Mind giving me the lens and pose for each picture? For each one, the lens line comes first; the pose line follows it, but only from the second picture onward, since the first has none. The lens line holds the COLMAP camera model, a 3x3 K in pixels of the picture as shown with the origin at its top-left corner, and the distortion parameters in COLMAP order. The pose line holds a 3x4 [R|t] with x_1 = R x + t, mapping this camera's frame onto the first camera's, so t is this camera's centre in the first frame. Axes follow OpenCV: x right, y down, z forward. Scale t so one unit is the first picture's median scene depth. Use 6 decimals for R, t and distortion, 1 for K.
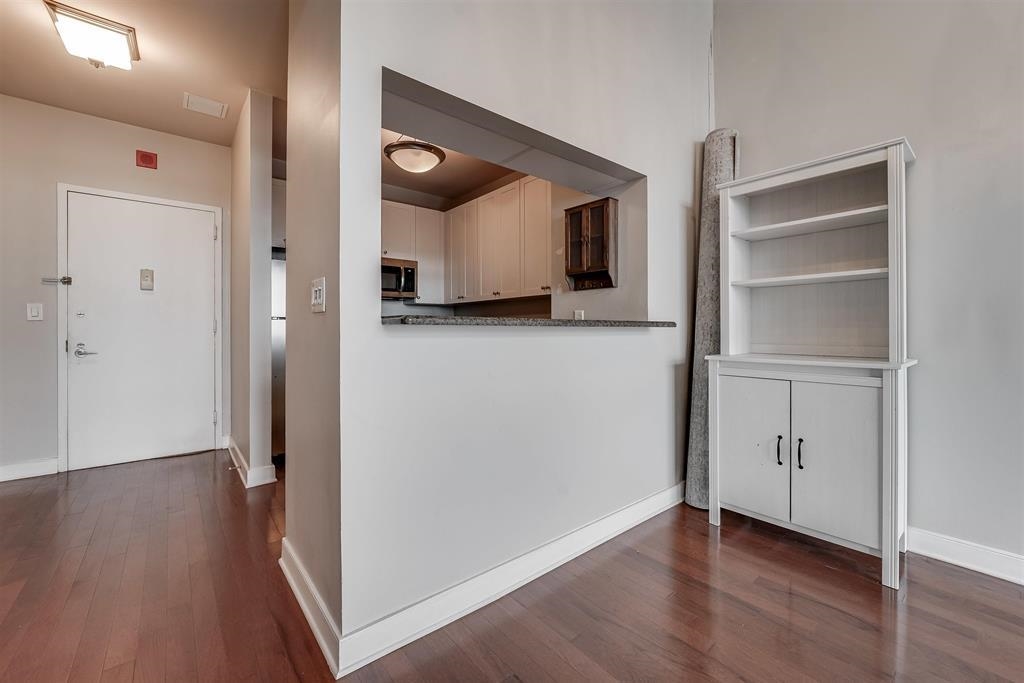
lens RADIAL K [[416.0, 0, 512.7], [0, 416.0, 327.9], [0, 0, 1]] dist [-0.003509, -0.000171]
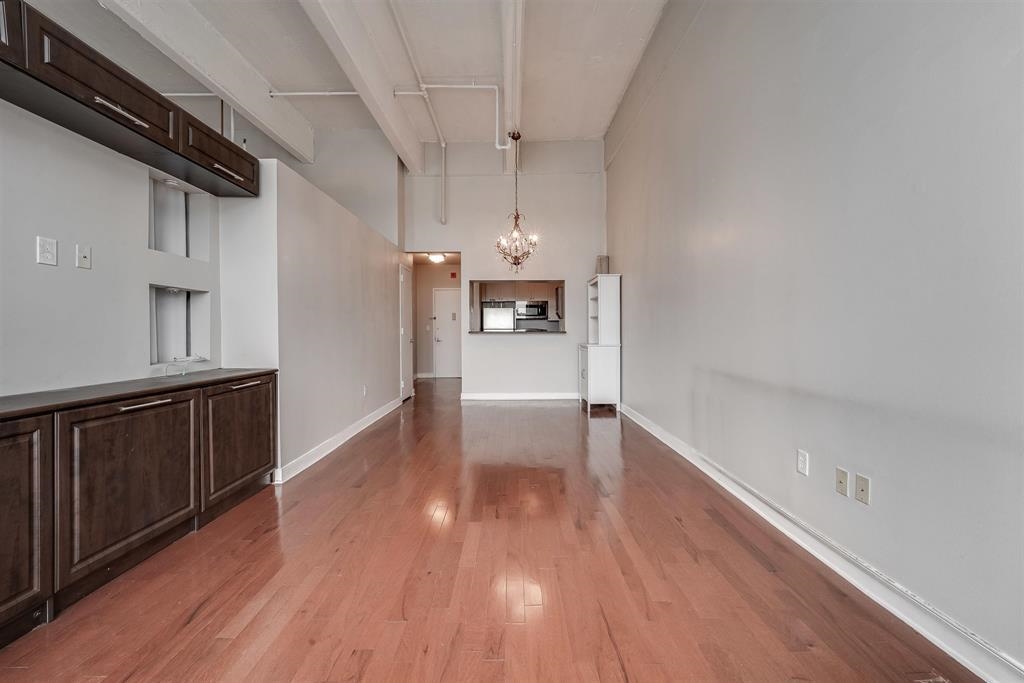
lens RADIAL K [[413.1, 0, 512.7], [0, 413.1, 337.7], [0, 0, 1]] dist [-0.002636, -0.000161]
pose [[0.772415, 0.007881, -0.635070, 1.441277], [0.005280, 0.999809, 0.018830, -0.019992], [0.635097, -0.017898, 0.772225, -1.106496]]
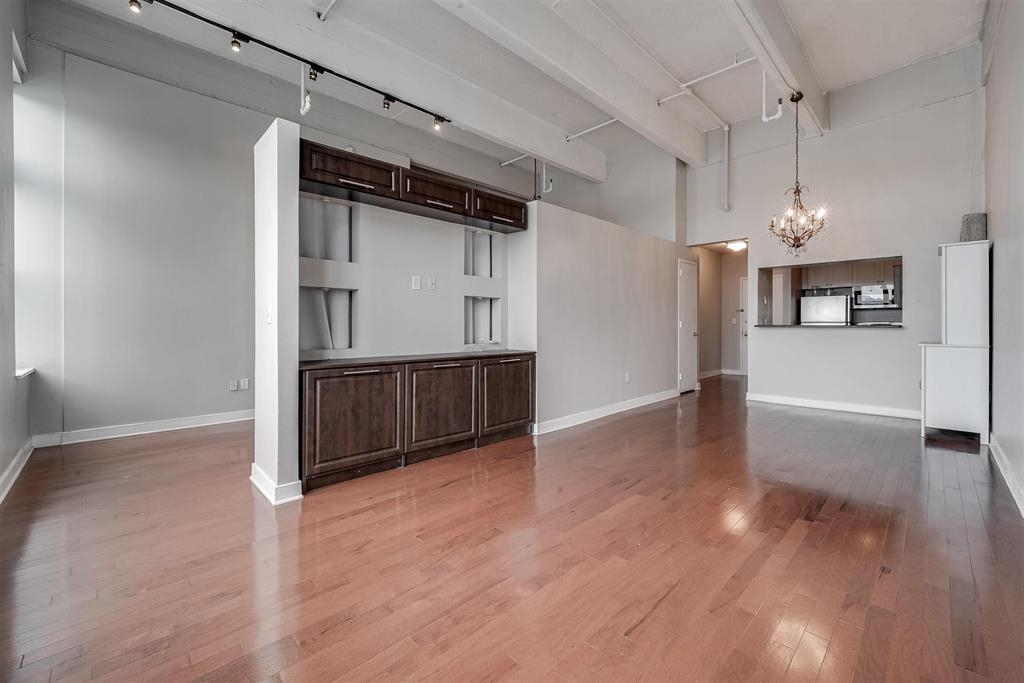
lens RADIAL K [[416.0, 0, 512.7], [0, 416.0, 327.9], [0, 0, 1]] dist [-0.003509, -0.000171]
pose [[0.085886, 0.007451, -0.996277, 1.750349], [0.003697, 0.999963, 0.007797, -0.018797], [0.996298, -0.004353, 0.085856, -0.892474]]
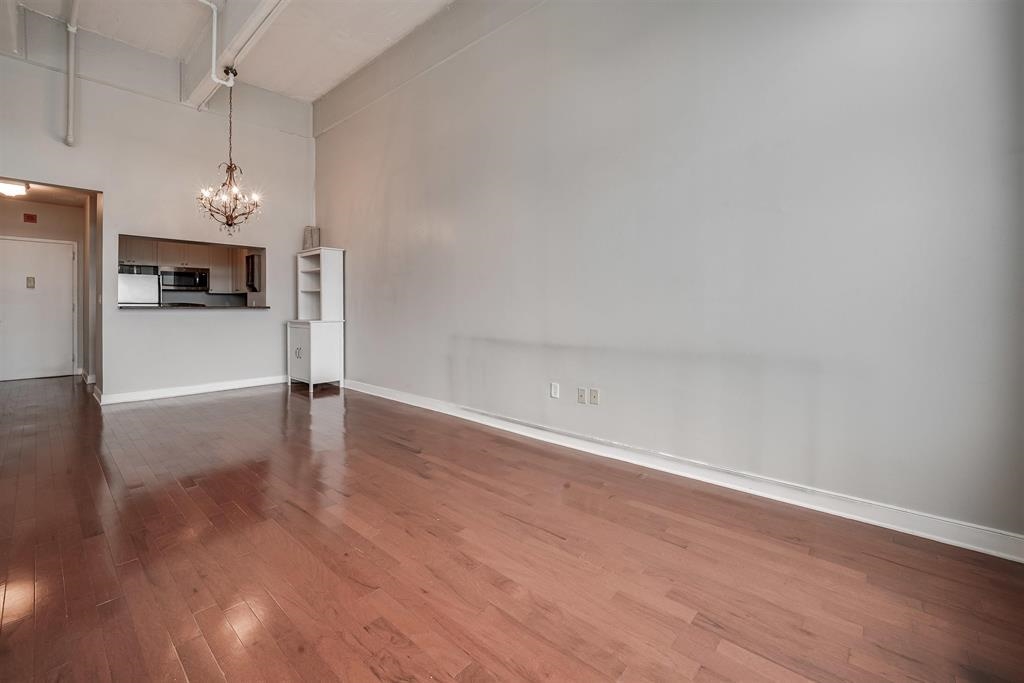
lens RADIAL K [[428.1, 0, 512.8], [0, 428.1, 306.3], [0, 0, 1]] dist [-0.002746, 0.000028]
pose [[0.988646, 0.001901, 0.150250, 1.091038], [-0.002204, 0.999996, 0.001849, -0.018367], [-0.150246, -0.002159, 0.988646, -1.370017]]
